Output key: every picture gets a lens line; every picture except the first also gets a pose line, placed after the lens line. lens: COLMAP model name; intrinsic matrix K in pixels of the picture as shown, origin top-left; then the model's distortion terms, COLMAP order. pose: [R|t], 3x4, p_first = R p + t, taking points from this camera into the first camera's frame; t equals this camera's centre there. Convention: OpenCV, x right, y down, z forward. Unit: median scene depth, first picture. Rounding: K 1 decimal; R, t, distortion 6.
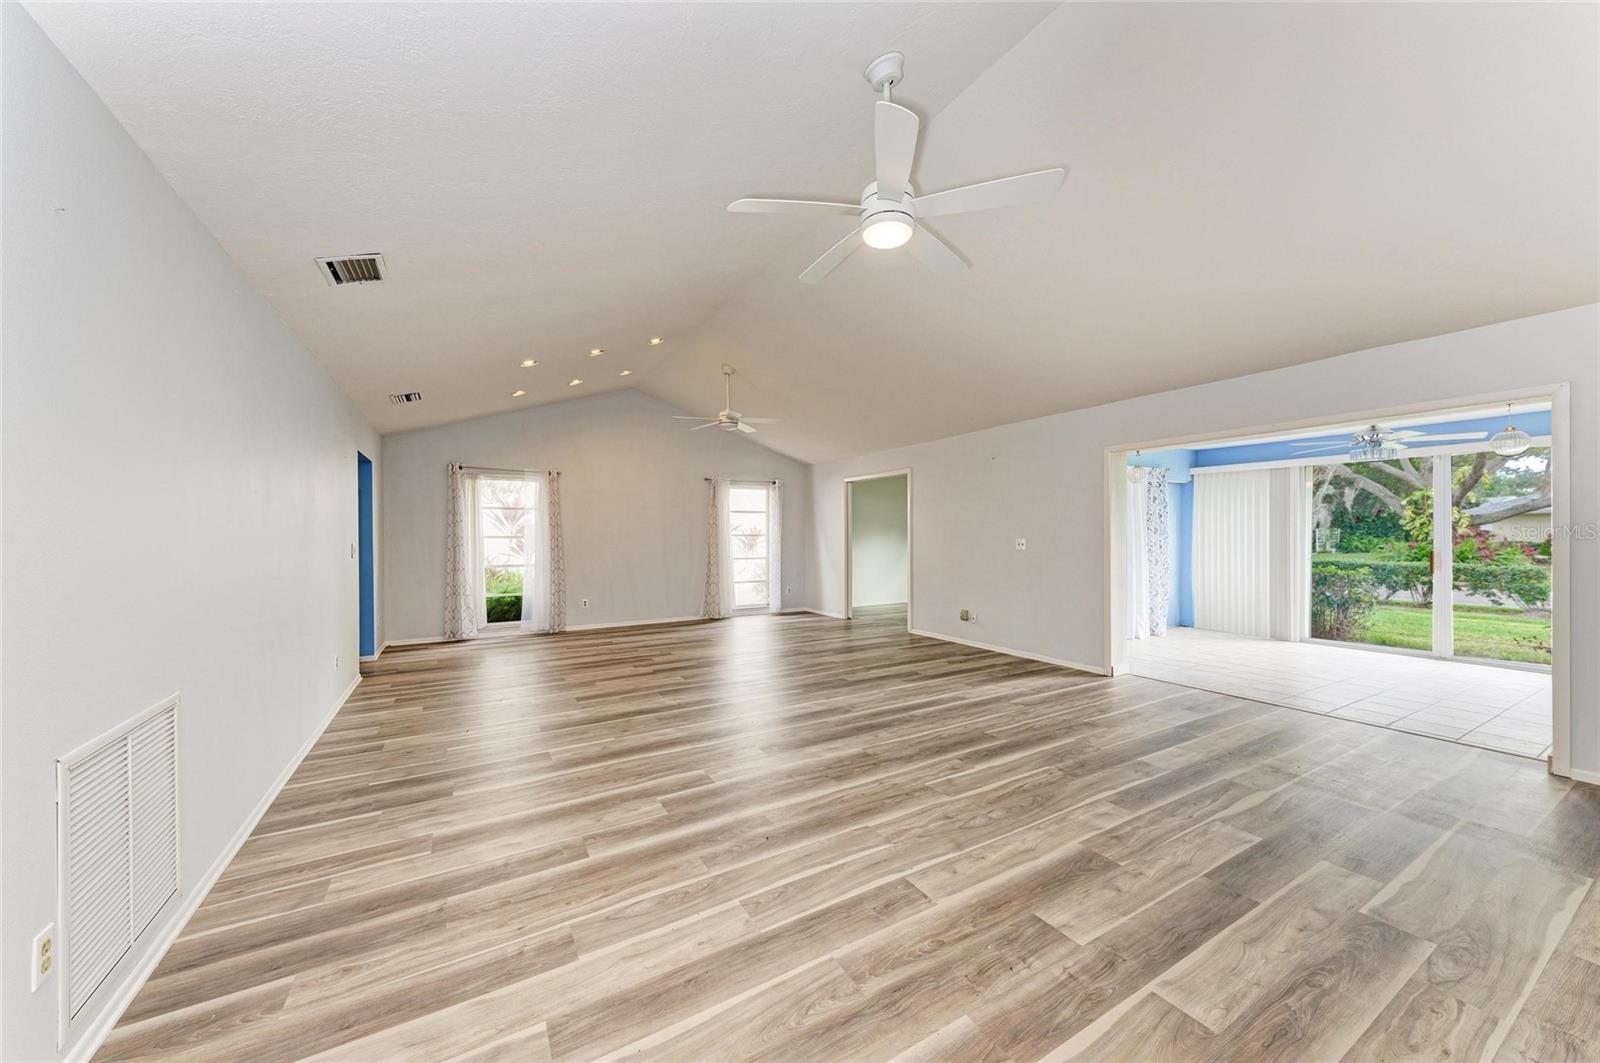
lens RADIAL K [[560.1, 0, 803.1], [0, 560.1, 533.6], [0, 0, 1]] dist [0.006274, -0.000268]
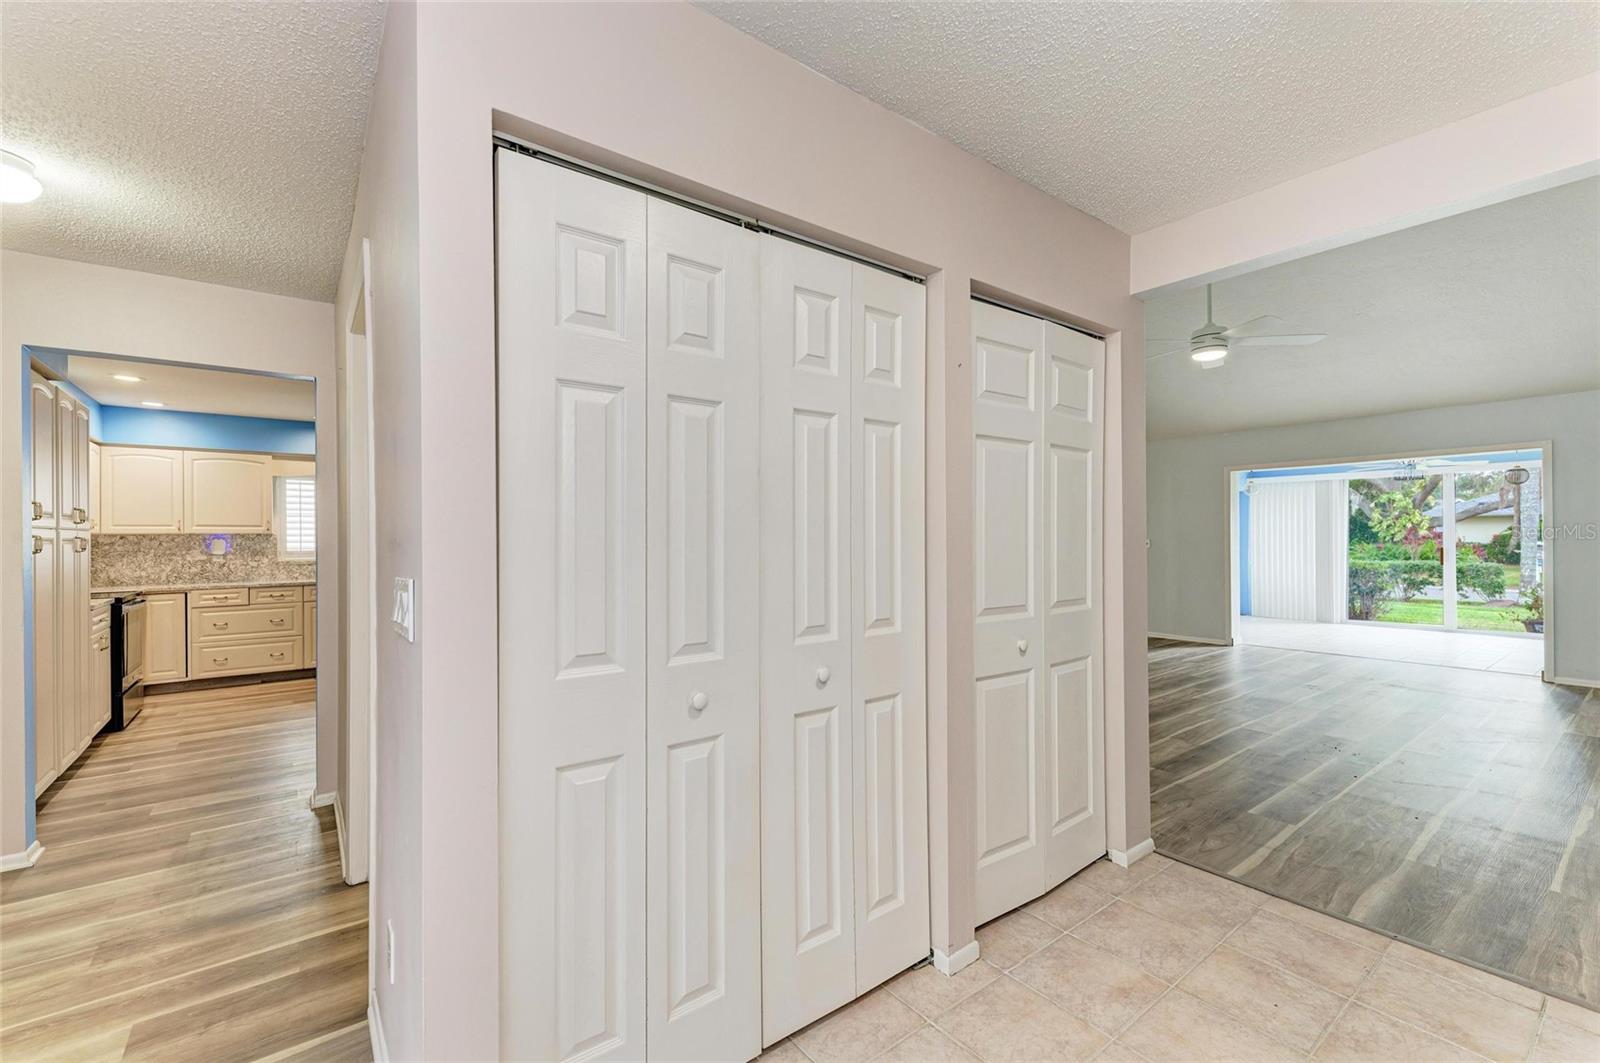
lens RADIAL K [[655.8, 0, 792.5], [0, 655.8, 536.2], [0, 0, 1]] dist [0.014994, -0.003973]
pose [[0.993168, -0.000496, 0.116696, -0.412544], [0.000435, 1.000000, 0.000551, 0.001534], [-0.116696, -0.000497, 0.993168, -0.253982]]
